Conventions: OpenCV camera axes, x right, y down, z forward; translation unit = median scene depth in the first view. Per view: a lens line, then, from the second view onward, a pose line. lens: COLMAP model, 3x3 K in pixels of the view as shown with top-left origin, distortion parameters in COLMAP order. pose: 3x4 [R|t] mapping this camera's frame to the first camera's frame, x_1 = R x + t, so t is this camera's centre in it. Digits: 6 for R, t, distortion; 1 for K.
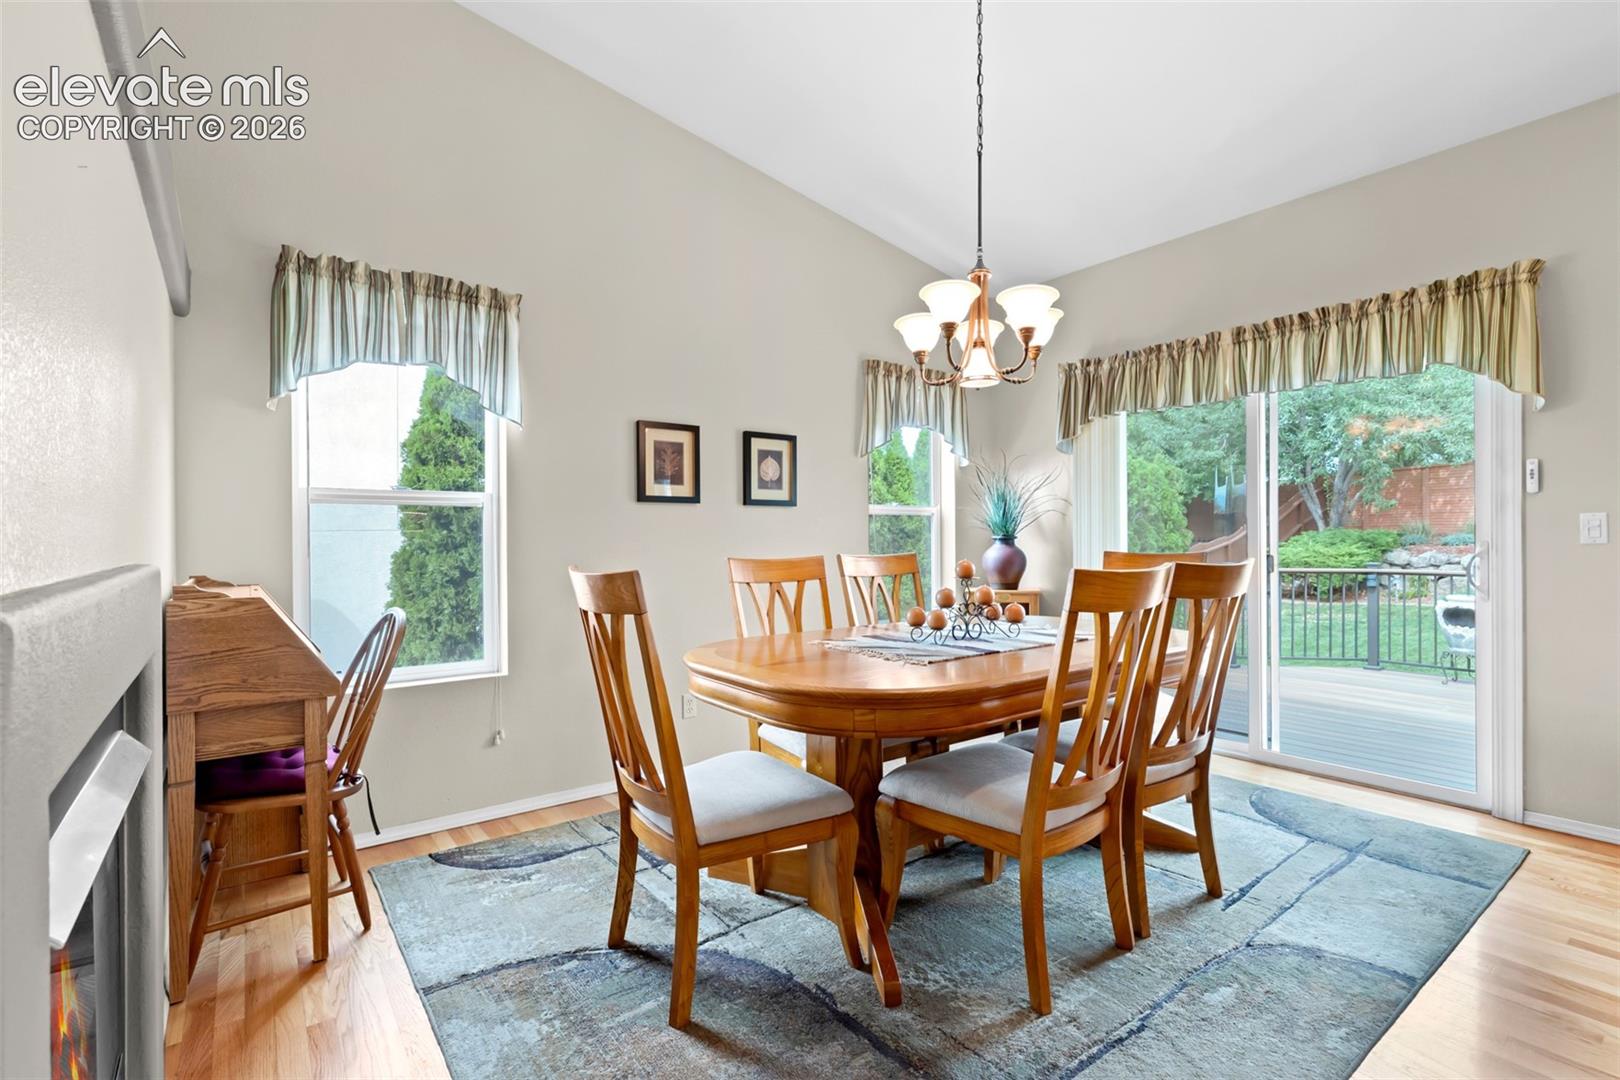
lens RADIAL K [[738.0, 0, 806.9], [0, 738.0, 539.8], [0, 0, 1]] dist [0.004485, -0.001102]
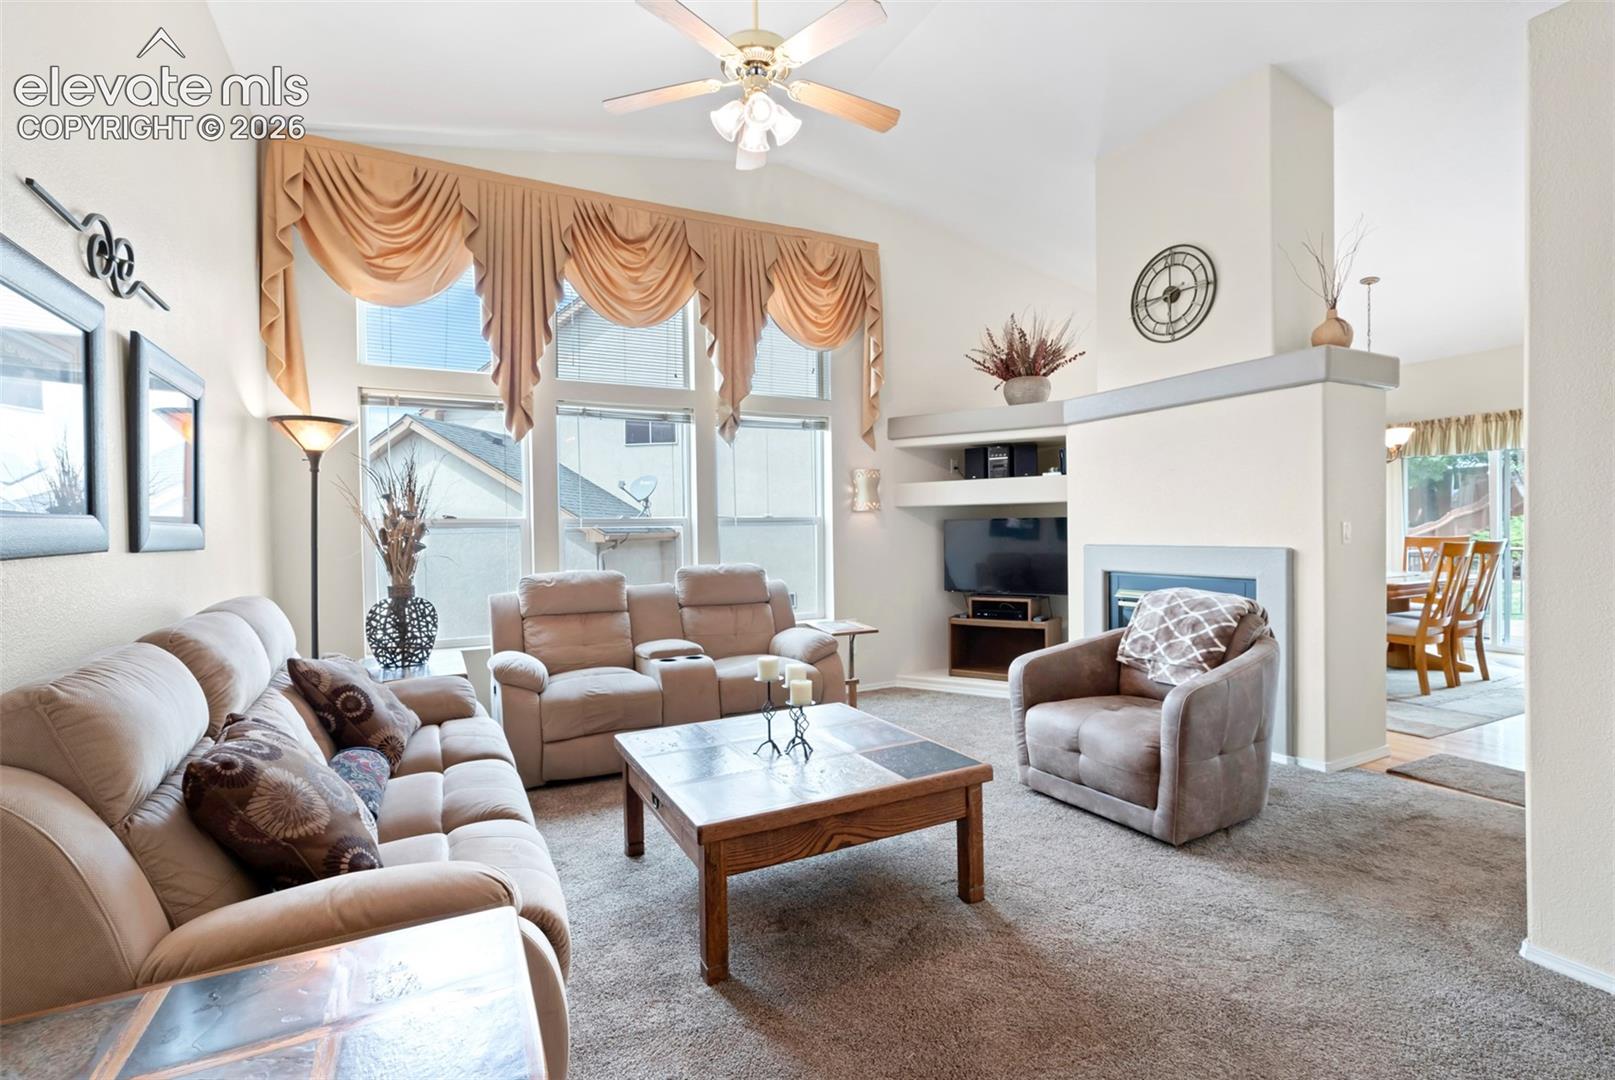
lens RADIAL K [[735.7, 0, 804.4], [0, 735.7, 539.8], [0, 0, 1]] dist [0.004485, -0.001102]
pose [[0.984894, -0.007941, -0.172978, -0.788972], [0.010552, 0.999844, 0.014181, -0.019364], [0.172838, -0.015792, 0.984824, -1.129619]]
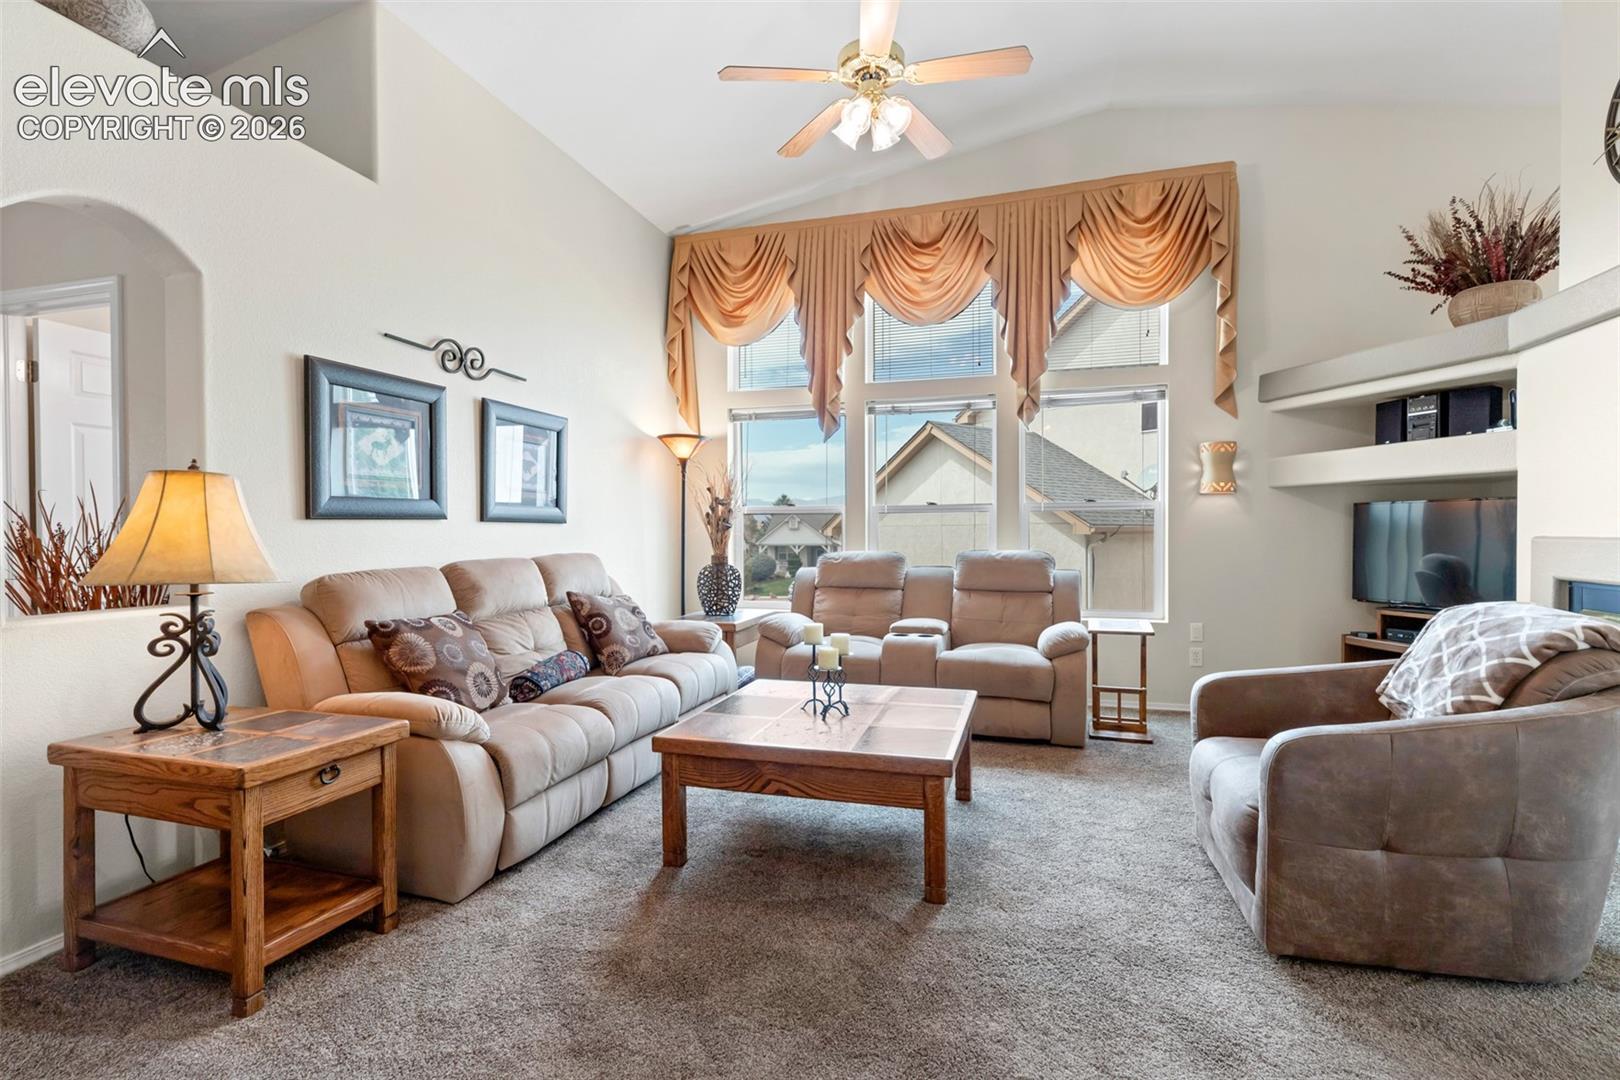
lens RADIAL K [[738.0, 0, 806.9], [0, 738.0, 539.8], [0, 0, 1]] dist [0.004485, -0.001102]
pose [[0.591591, 0.011609, -0.806155, -0.308498], [0.001093, 0.999884, 0.015201, 0.003876], [0.806238, -0.009874, 0.591509, -0.898814]]
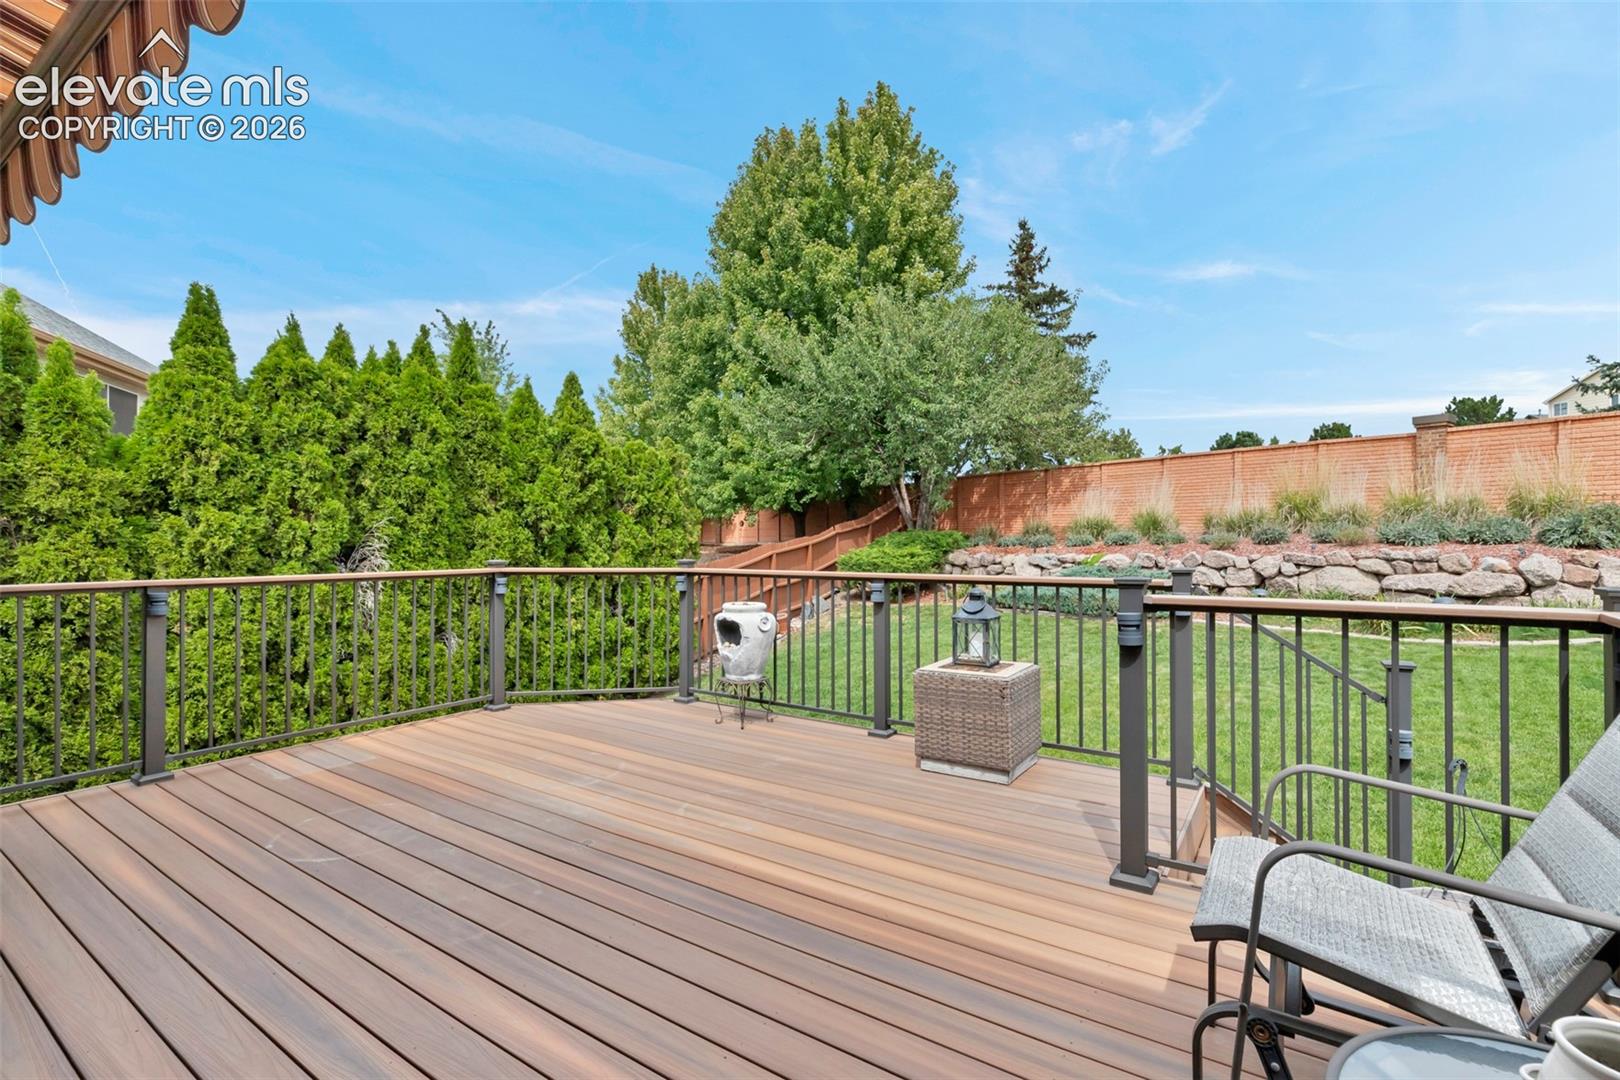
lens RADIAL K [[743.4, 0, 810.0], [0, 743.4, 540.0], [0, 0, 1]] dist [0.002575, -0.000040]
pose [[0.946481, 0.007796, 0.322664, 1.310404], [-0.005914, 0.999959, -0.006813, 0.033127], [-0.322704, 0.004540, 0.946489, 0.512980]]
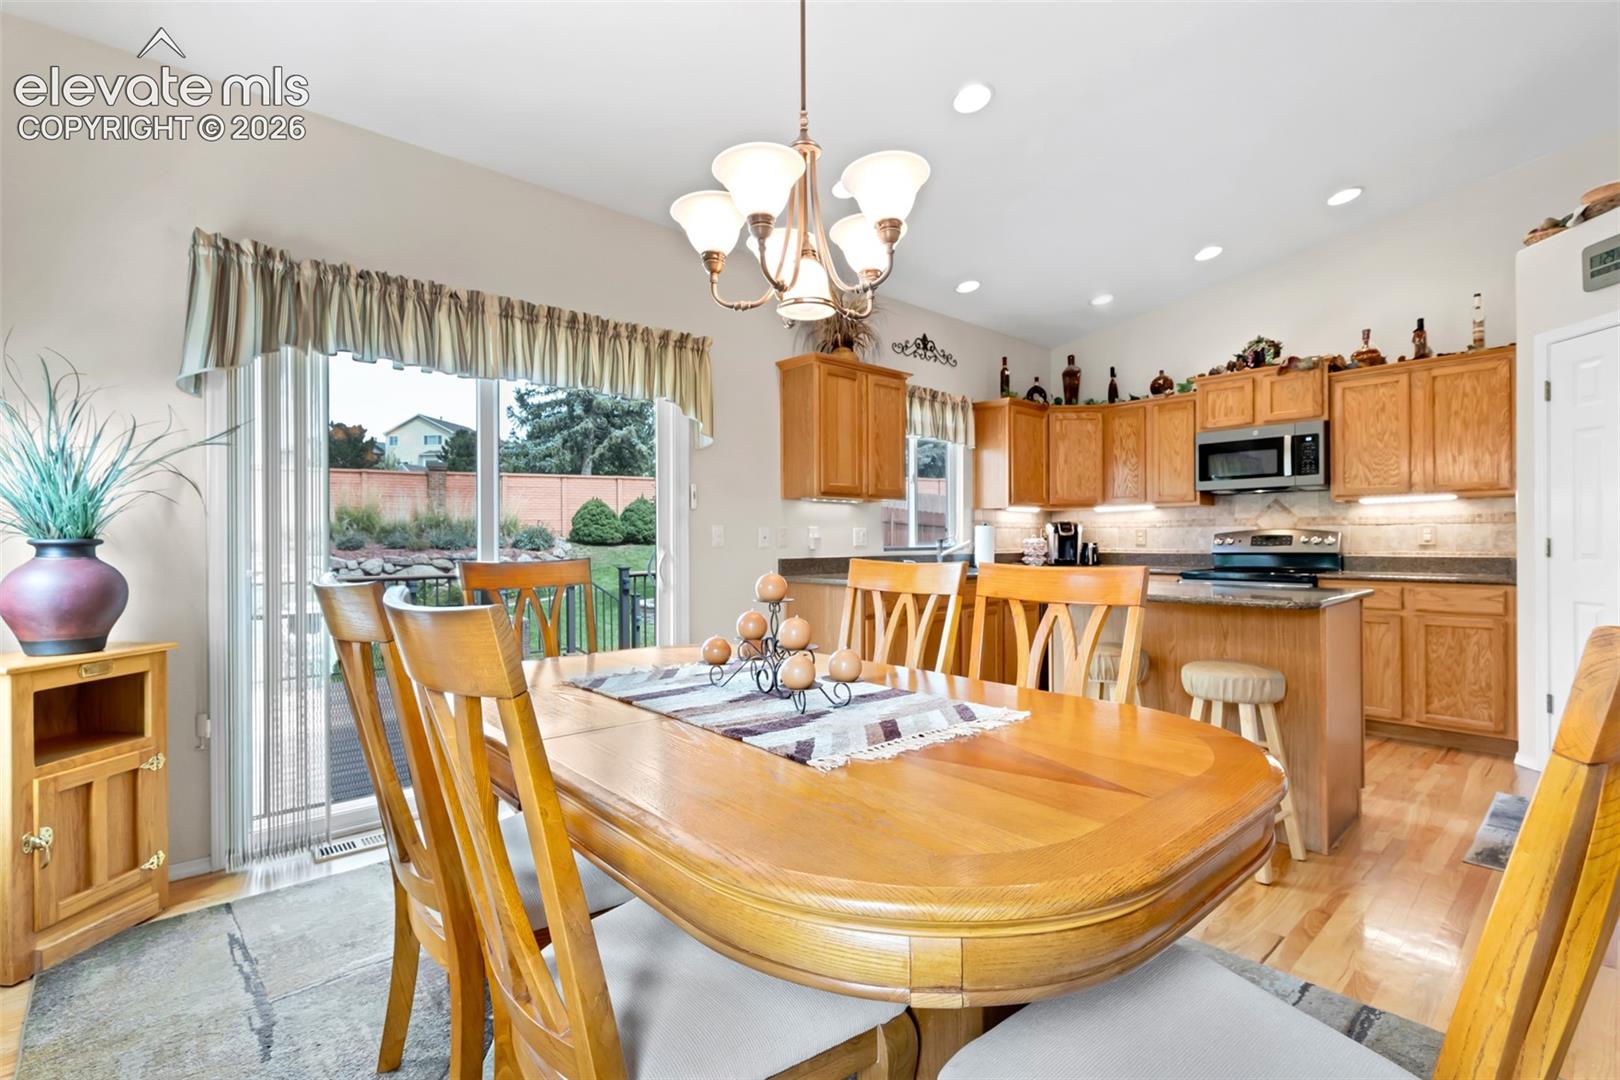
lens RADIAL K [[738.0, 0, 806.9], [0, 738.0, 539.8], [0, 0, 1]] dist [0.004485, -0.001102]
pose [[-0.085591, 0.006444, 0.996310, -0.312152], [0.007193, 0.999957, -0.005850, 0.001241], [-0.996304, 0.006666, -0.085633, 0.751030]]
